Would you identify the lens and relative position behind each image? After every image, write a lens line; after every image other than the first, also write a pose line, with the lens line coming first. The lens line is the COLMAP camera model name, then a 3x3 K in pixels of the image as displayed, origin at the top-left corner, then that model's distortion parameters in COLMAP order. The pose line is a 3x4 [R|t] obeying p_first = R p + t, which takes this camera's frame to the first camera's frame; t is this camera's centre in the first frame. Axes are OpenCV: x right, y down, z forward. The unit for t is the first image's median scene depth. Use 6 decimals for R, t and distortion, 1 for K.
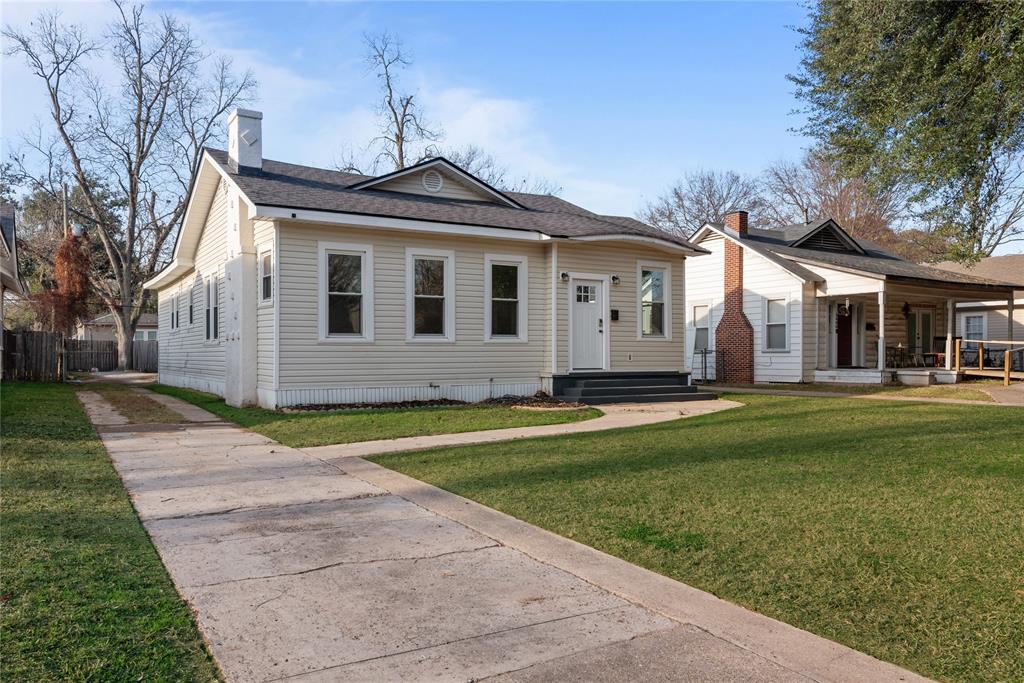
lens RADIAL K [[771.2, 0, 509.9], [0, 771.2, 348.6], [0, 0, 1]] dist [0.012455, -0.006398]
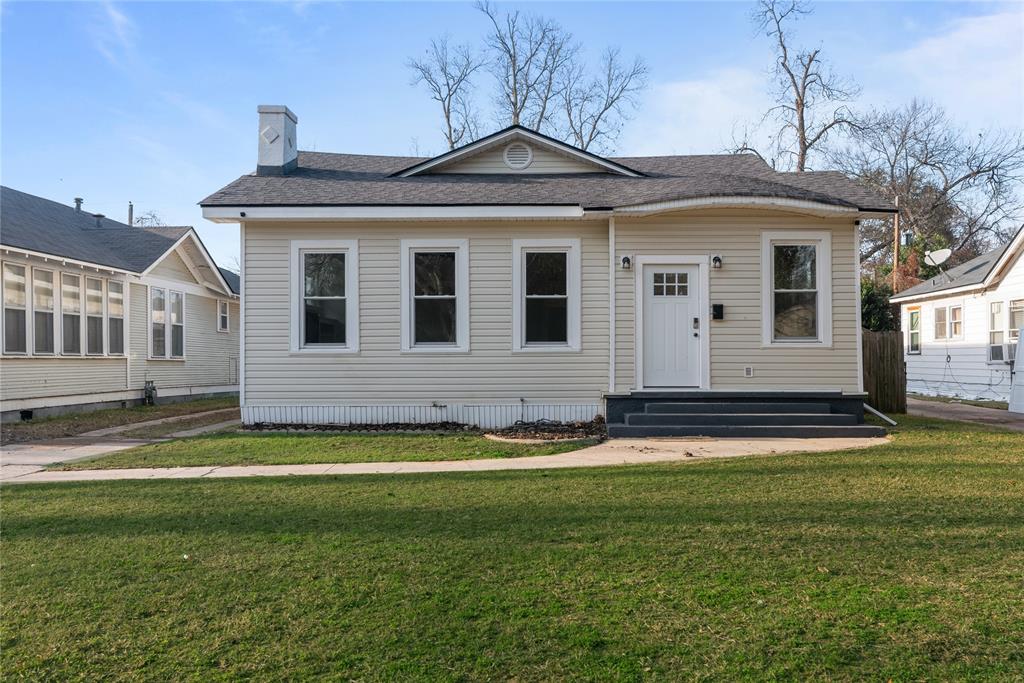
lens RADIAL K [[866.3, 0, 558.1], [0, 866.3, 359.7], [0, 0, 1]] dist [0.009982, -0.002485]
pose [[0.855296, -0.003492, -0.518128, 0.308588], [0.004585, 0.999989, 0.000830, -0.000512], [0.518119, -0.003086, 0.855303, 0.175702]]
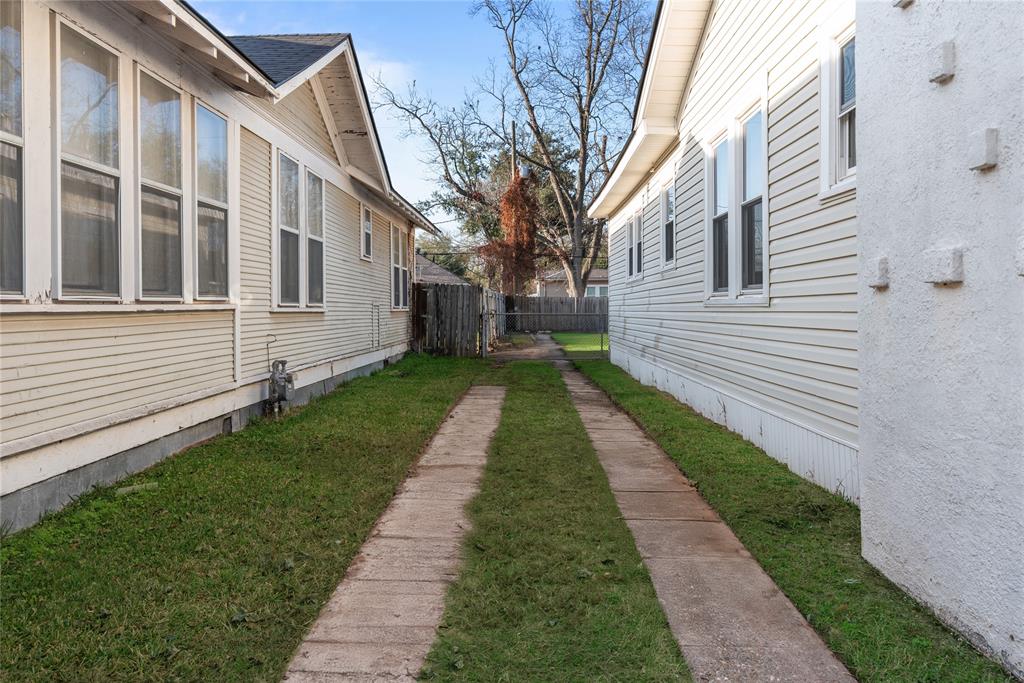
lens RADIAL K [[730.8, 0, 497.1], [0, 730.8, 312.5], [0, 0, 1]] dist [-0.002379, 0.007035]
pose [[0.836718, 0.004620, -0.547614, -0.218055], [0.002117, 0.999930, 0.011670, -0.004547], [0.547629, -0.010924, 0.836650, 0.482111]]
